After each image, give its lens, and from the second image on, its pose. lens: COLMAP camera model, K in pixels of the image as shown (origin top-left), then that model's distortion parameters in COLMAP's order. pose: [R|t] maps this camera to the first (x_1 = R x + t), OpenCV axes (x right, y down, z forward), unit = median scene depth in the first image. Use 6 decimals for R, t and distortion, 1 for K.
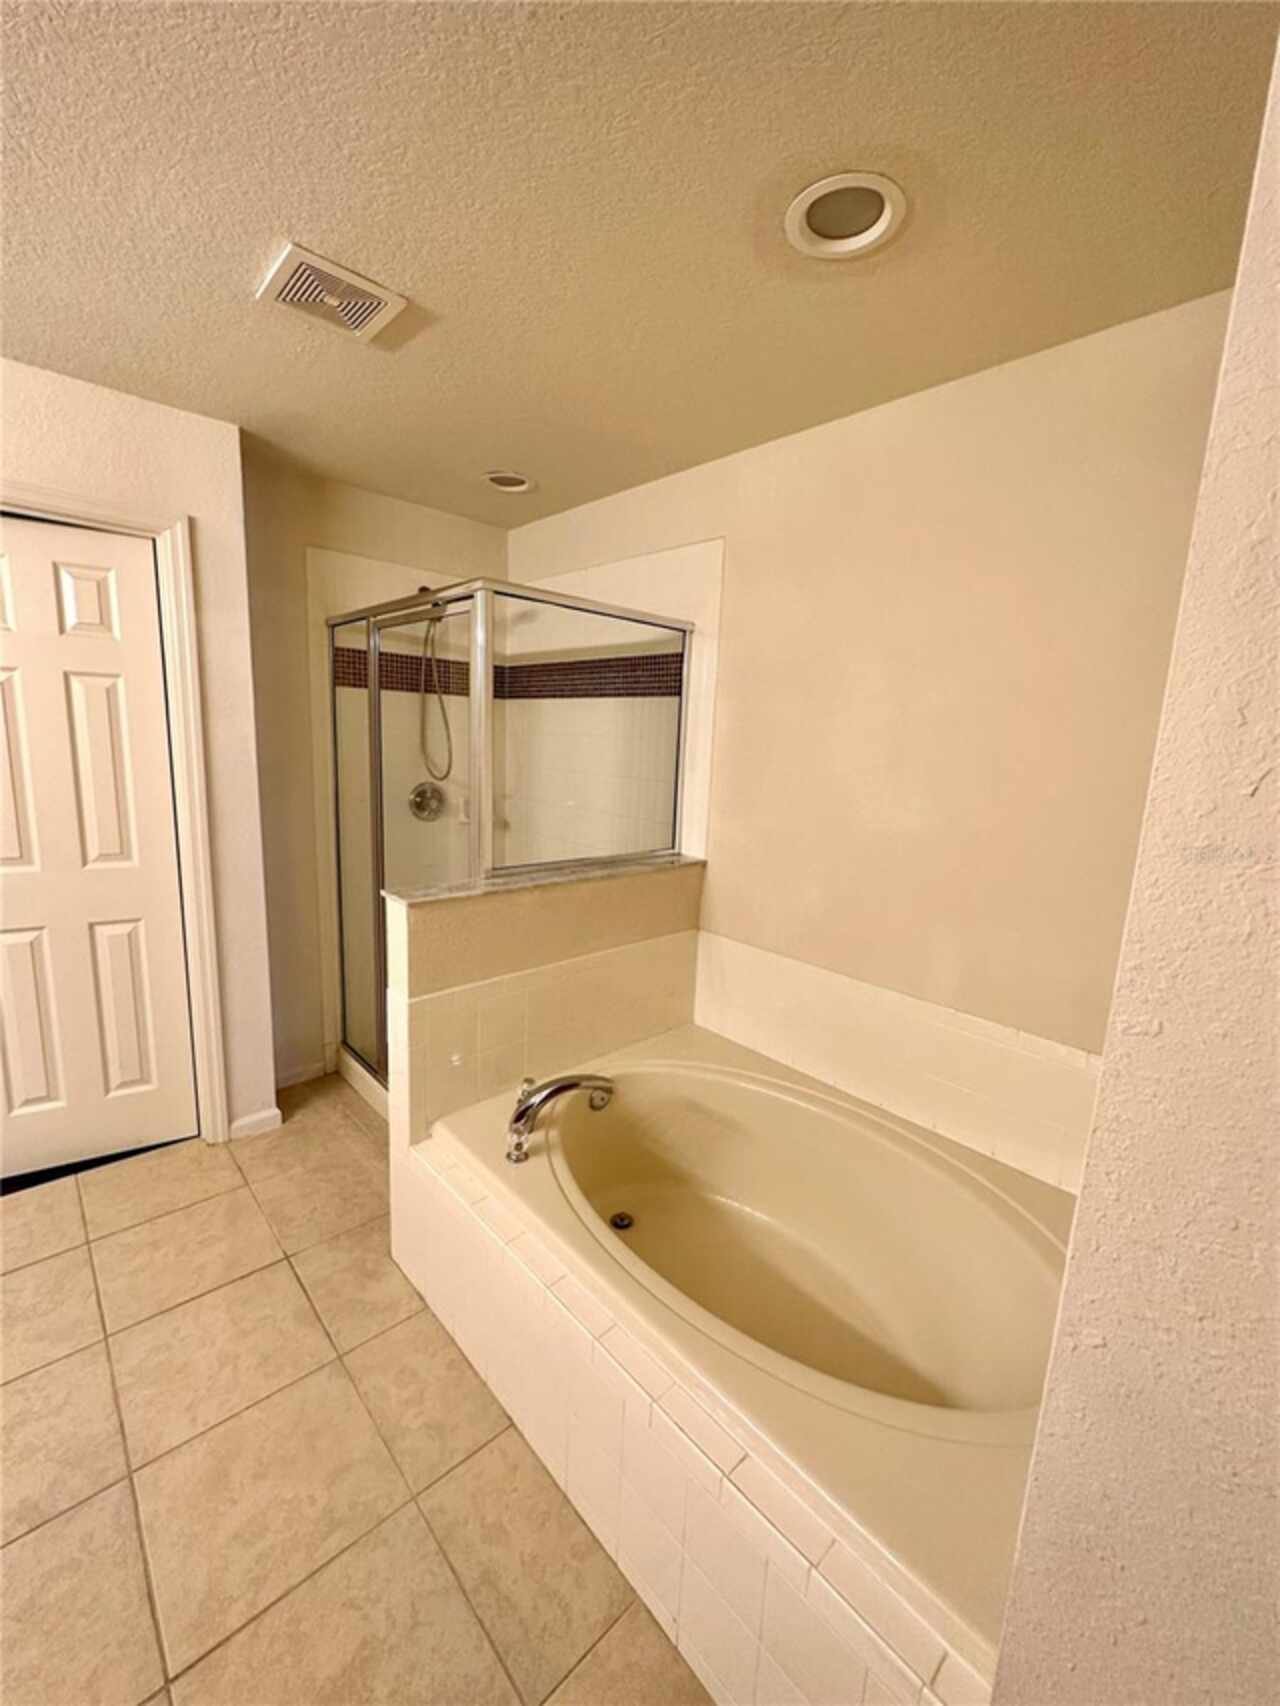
lens RADIAL K [[680.8, 0, 640.0], [0, 680.8, 853.0], [0, 0, 1]] dist [-0.002325, 0.000184]
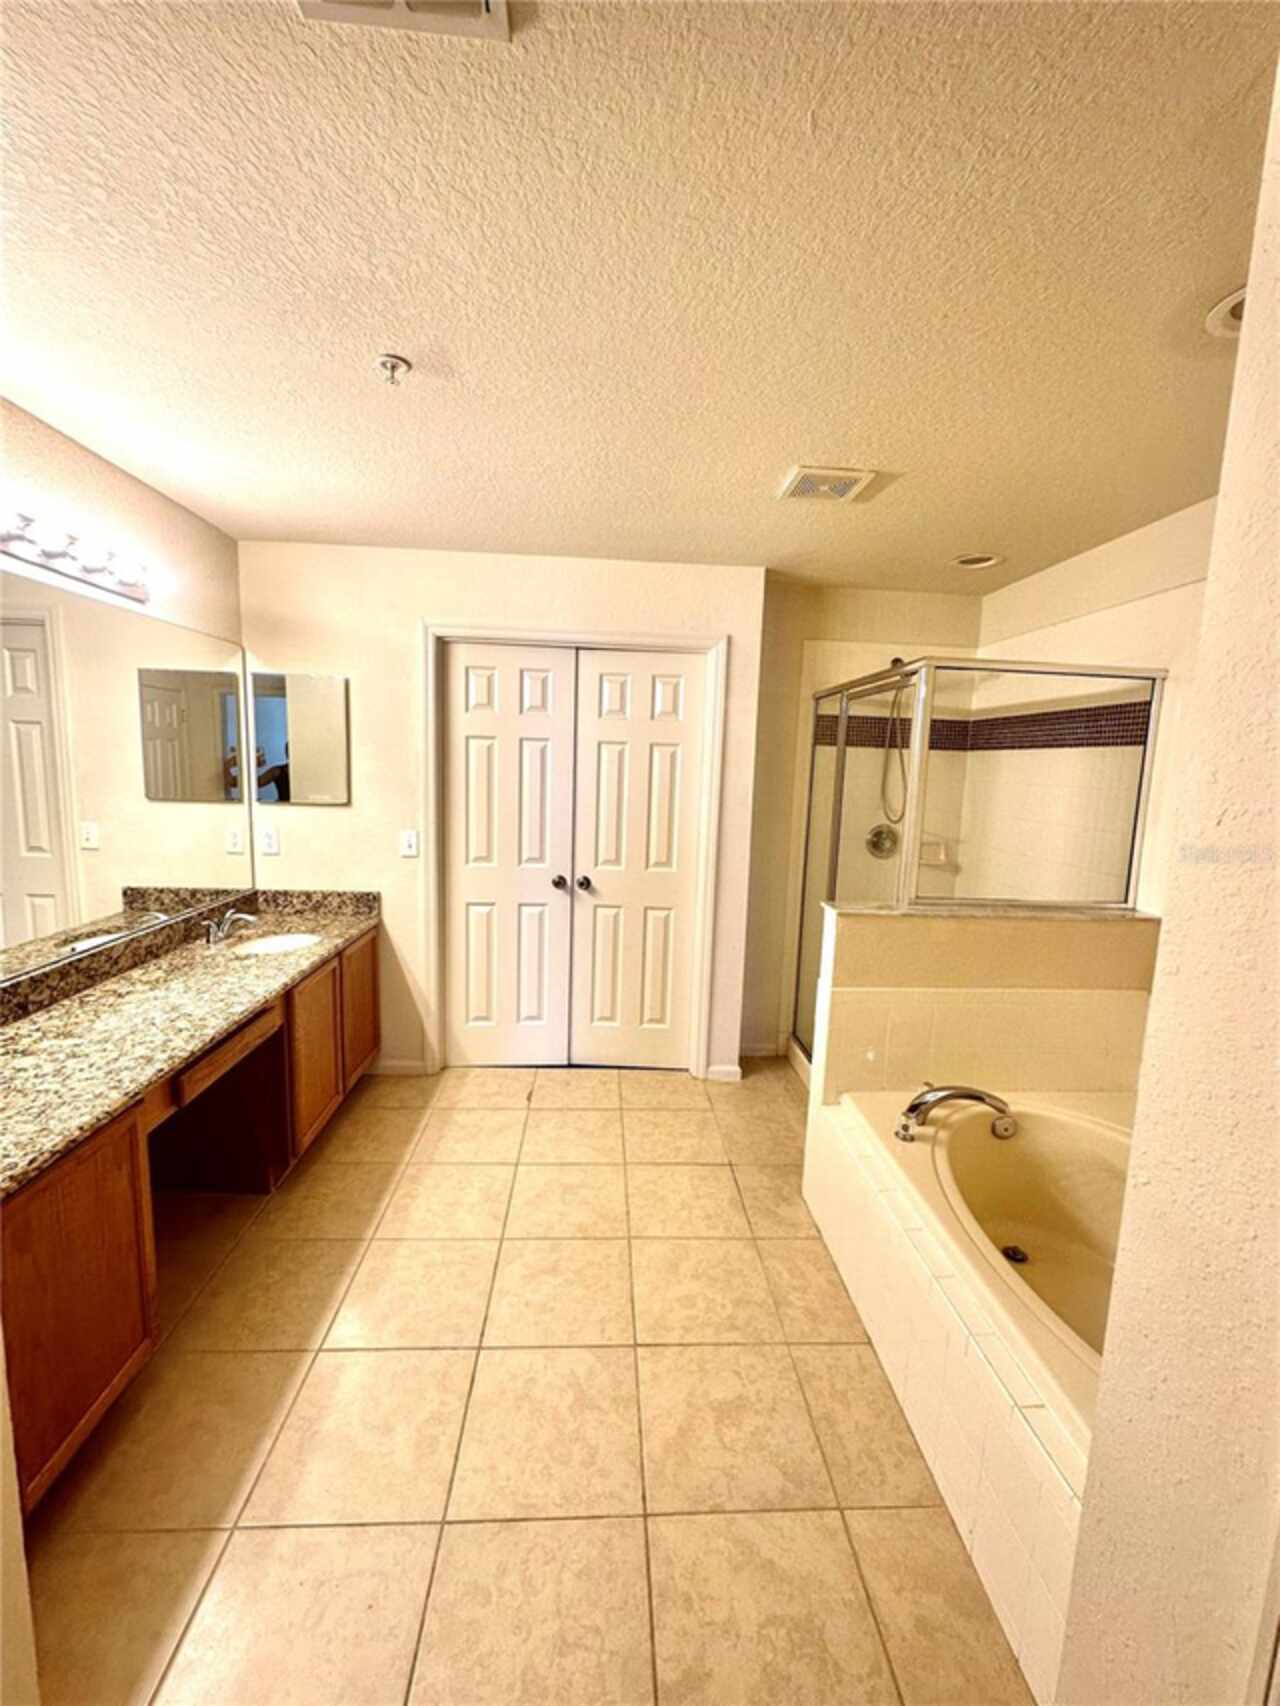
lens RADIAL K [[680.8, 0, 640.0], [0, 680.8, 853.0], [0, 0, 1]] dist [-0.002325, 0.000184]
pose [[0.769149, 0.067271, -0.635519, 0.146709], [-0.110872, 0.993411, -0.029031, 0.031637], [0.629379, 0.092790, 0.771539, -0.198184]]
